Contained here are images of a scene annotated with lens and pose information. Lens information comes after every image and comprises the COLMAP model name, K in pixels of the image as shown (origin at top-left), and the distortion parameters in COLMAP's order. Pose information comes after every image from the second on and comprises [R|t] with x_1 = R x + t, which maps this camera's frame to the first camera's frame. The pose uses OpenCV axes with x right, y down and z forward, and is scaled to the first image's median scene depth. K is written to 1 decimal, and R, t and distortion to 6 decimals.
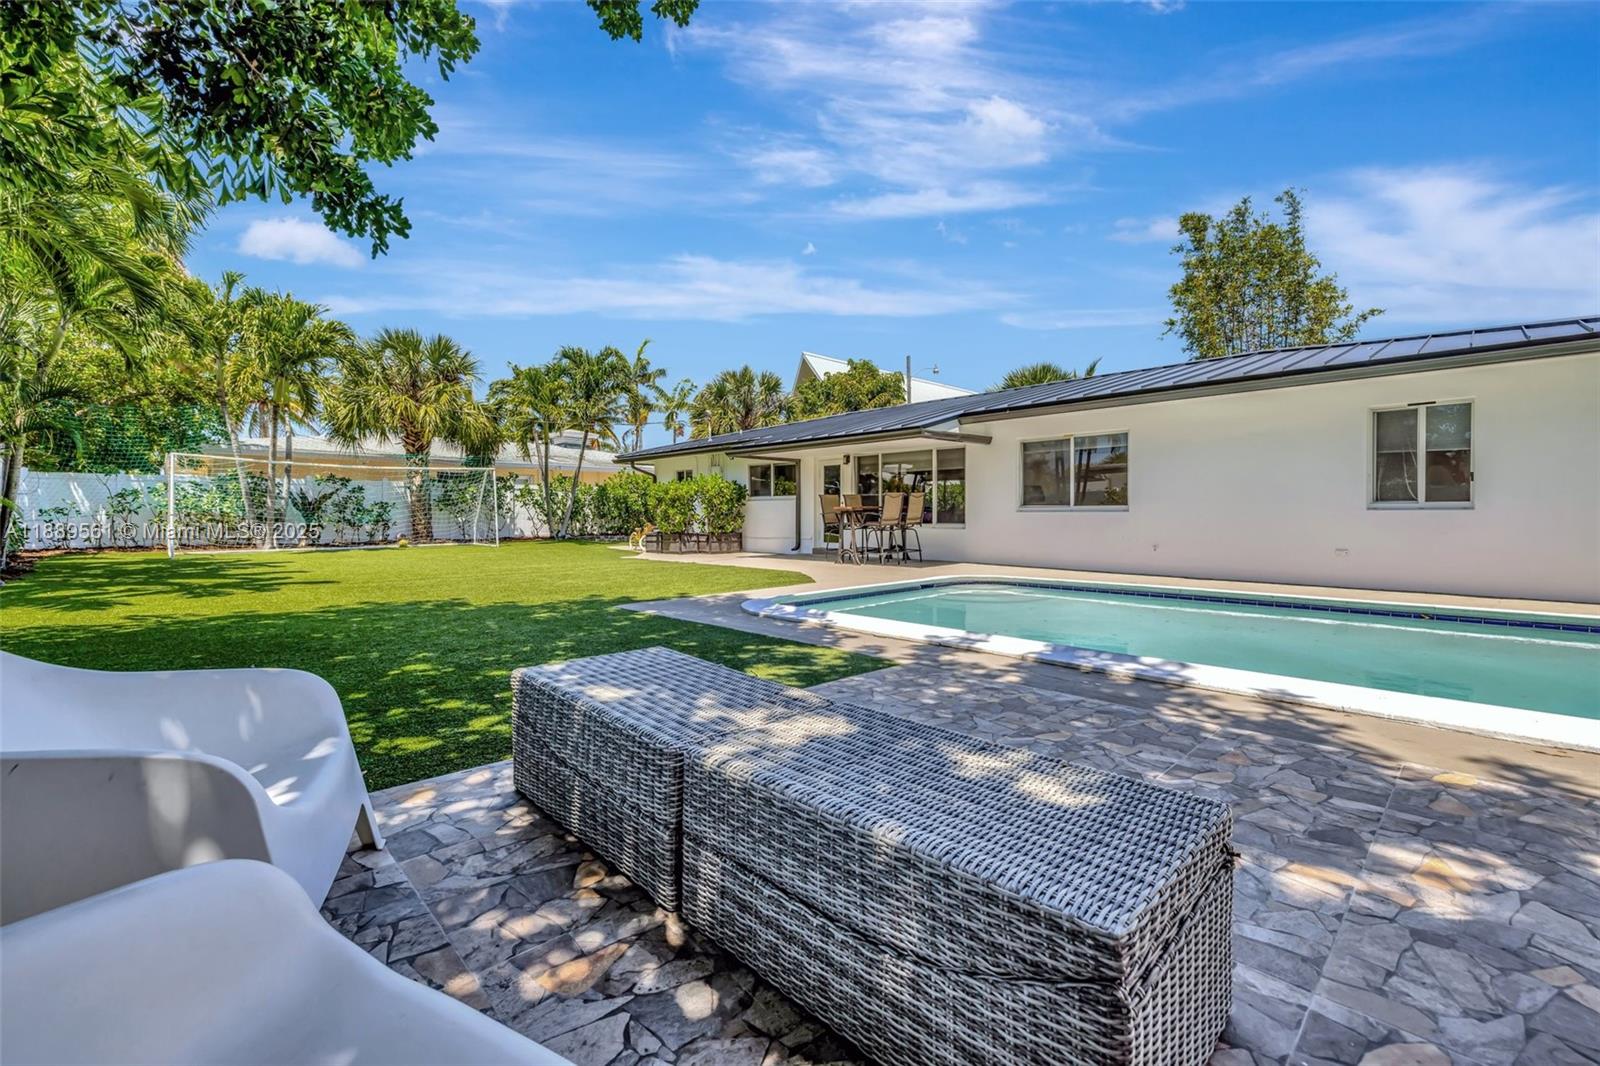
lens RADIAL K [[689.4, 0, 797.1], [0, 689.4, 521.2], [0, 0, 1]] dist [0.000749, 0.000164]
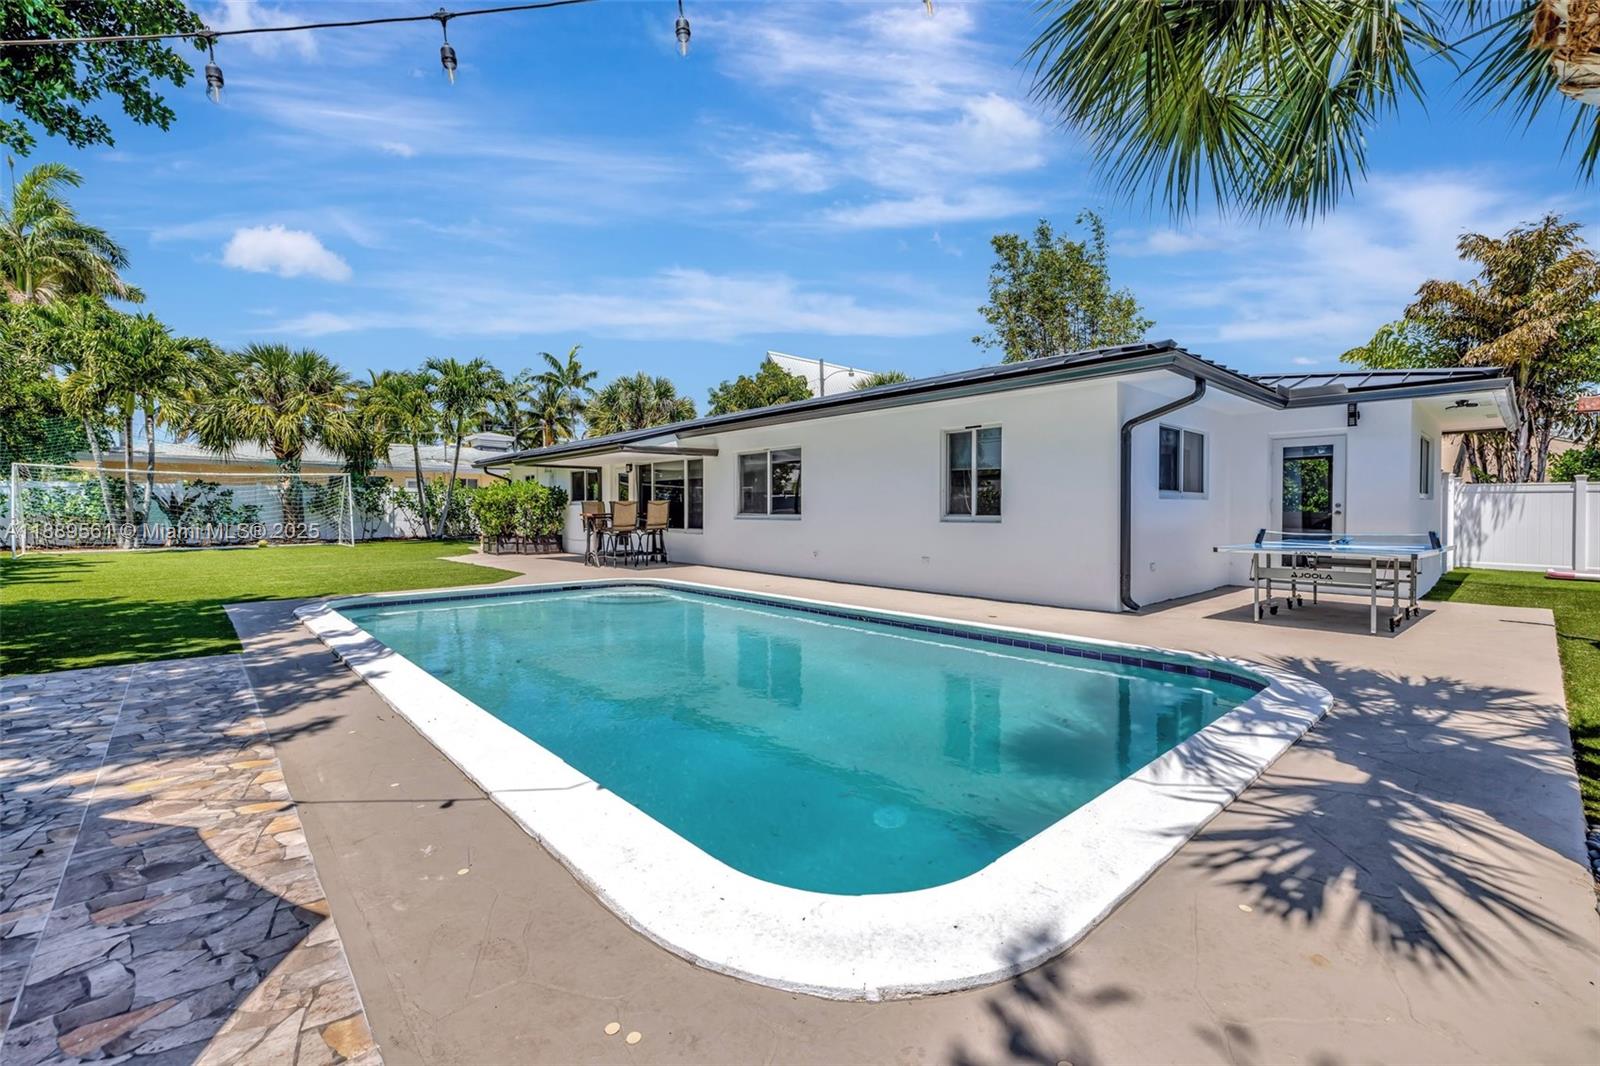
lens RADIAL K [[683.0, 0, 803.1], [0, 683.0, 525.4], [0, 0, 1]] dist [-0.008801, -0.000271]
pose [[0.999818, 0.002367, -0.018920, 0.285269], [-0.002128, 0.999918, 0.012666, -0.010938], [0.018948, -0.012624, 0.999741, -0.047191]]
